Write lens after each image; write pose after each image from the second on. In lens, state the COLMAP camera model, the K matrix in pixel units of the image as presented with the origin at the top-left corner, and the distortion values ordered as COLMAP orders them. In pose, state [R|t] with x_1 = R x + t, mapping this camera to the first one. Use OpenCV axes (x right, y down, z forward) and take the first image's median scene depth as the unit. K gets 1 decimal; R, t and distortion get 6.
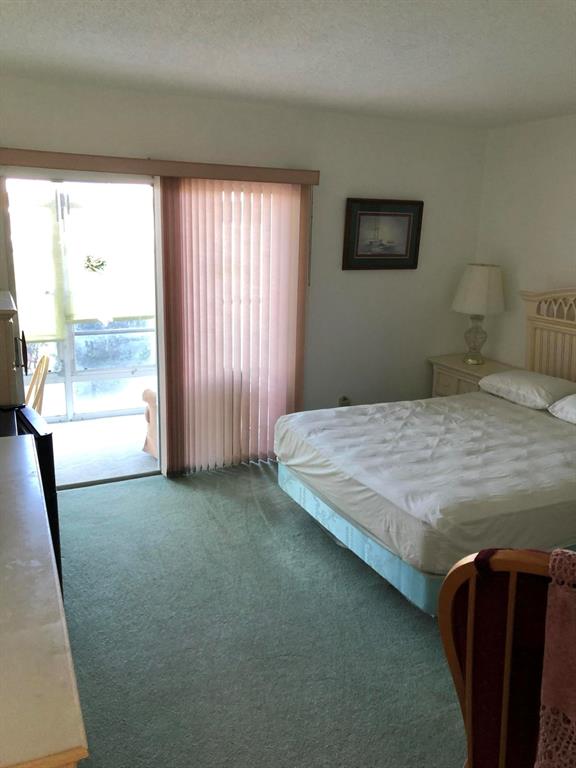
lens RADIAL K [[657.5, 0, 288.0], [0, 657.5, 384.0], [0, 0, 1]] dist [0.016710, 0.002838]
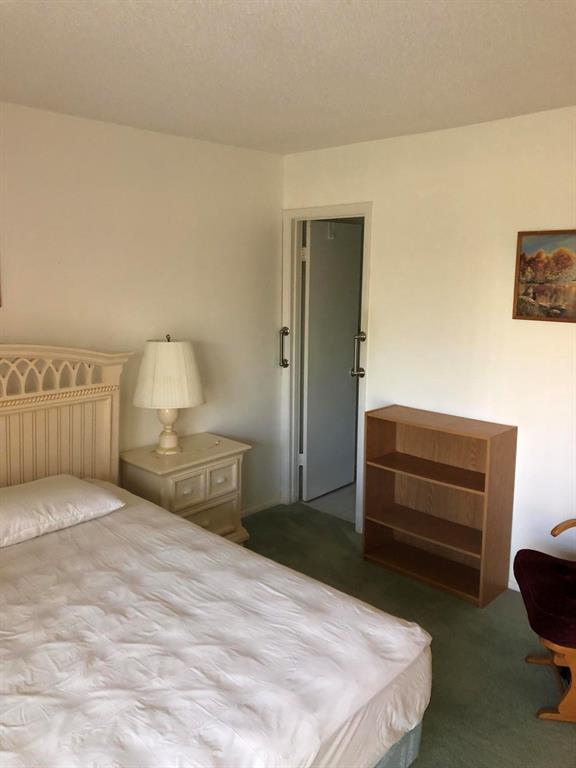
lens RADIAL K [[657.5, 0, 288.0], [0, 657.5, 384.0], [0, 0, 1]] dist [0.016710, 0.002838]
pose [[-0.406228, -0.172795, 0.897285, -0.277105], [0.189600, 0.944648, 0.267754, -0.241196], [-0.893885, 0.278895, -0.350981, 1.042670]]
